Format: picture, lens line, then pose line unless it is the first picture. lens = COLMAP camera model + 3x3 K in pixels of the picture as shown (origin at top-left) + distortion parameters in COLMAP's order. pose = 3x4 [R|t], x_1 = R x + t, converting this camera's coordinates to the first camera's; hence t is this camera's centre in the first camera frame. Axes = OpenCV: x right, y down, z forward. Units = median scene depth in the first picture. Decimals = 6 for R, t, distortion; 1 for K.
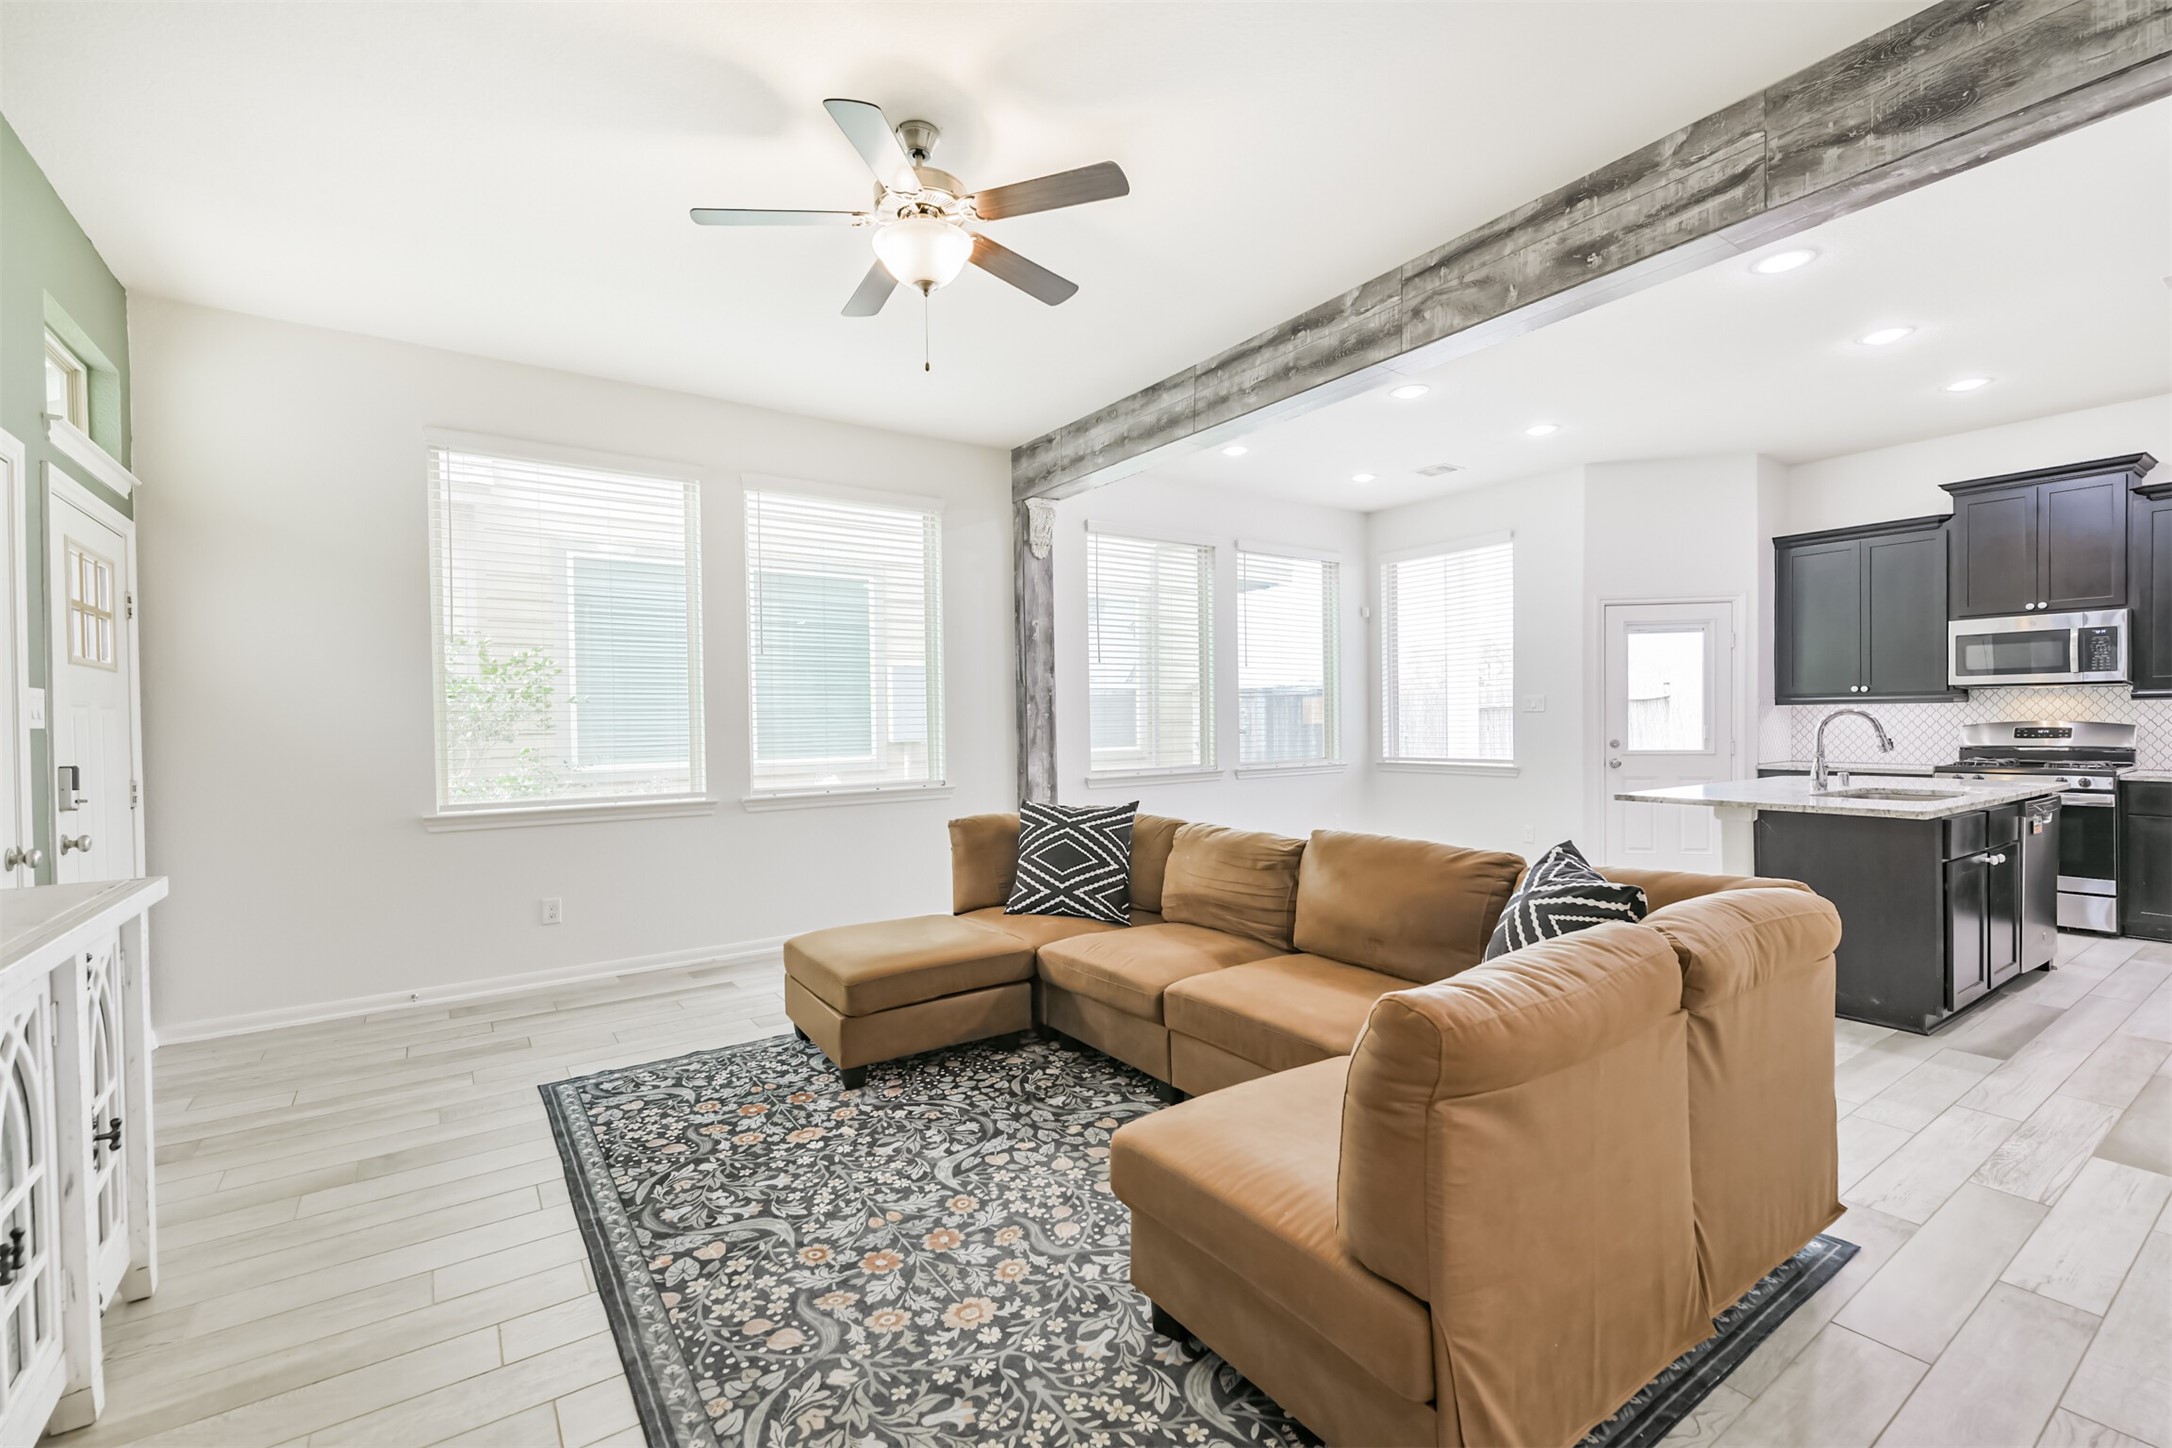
lens RADIAL K [[924.1, 0, 1099.8], [0, 924.1, 731.9], [0, 0, 1]] dist [0.027372, -0.010044]
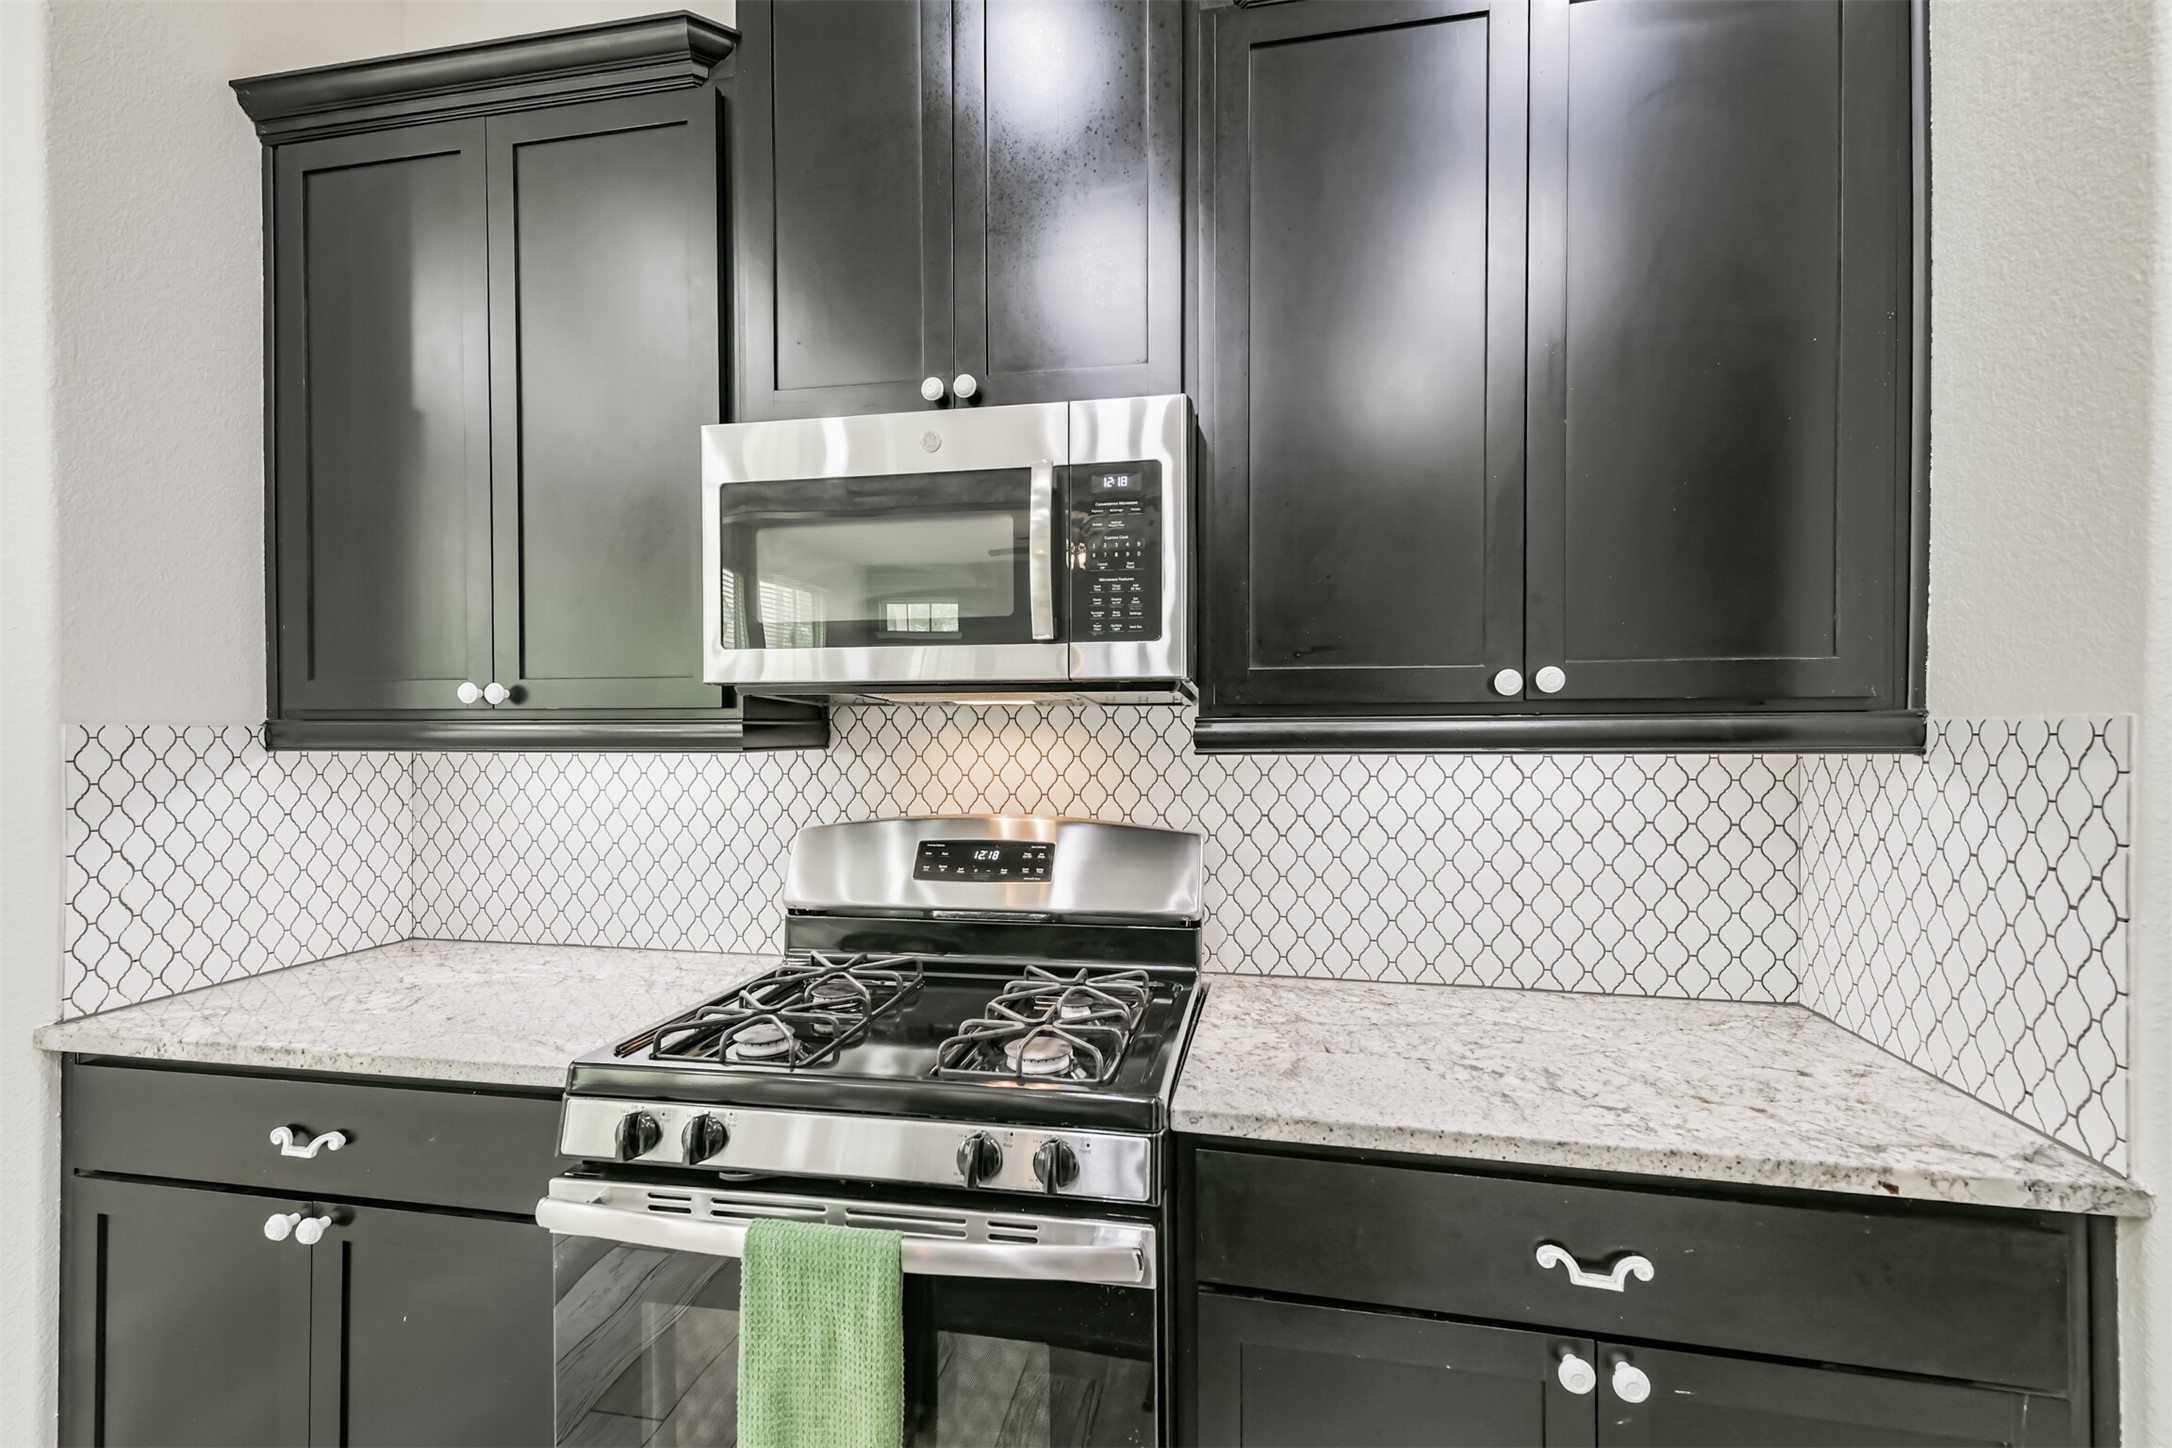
lens RADIAL K [[986.2, 0, 1101.5], [0, 986.2, 731.2], [0, 0, 1]] dist [0.014353, -0.001342]
pose [[0.715332, 0.013644, 0.698651, 0.761025], [0.003226, 0.999734, -0.022827, -0.029347], [-0.698777, 0.018583, 0.715098, 0.706333]]
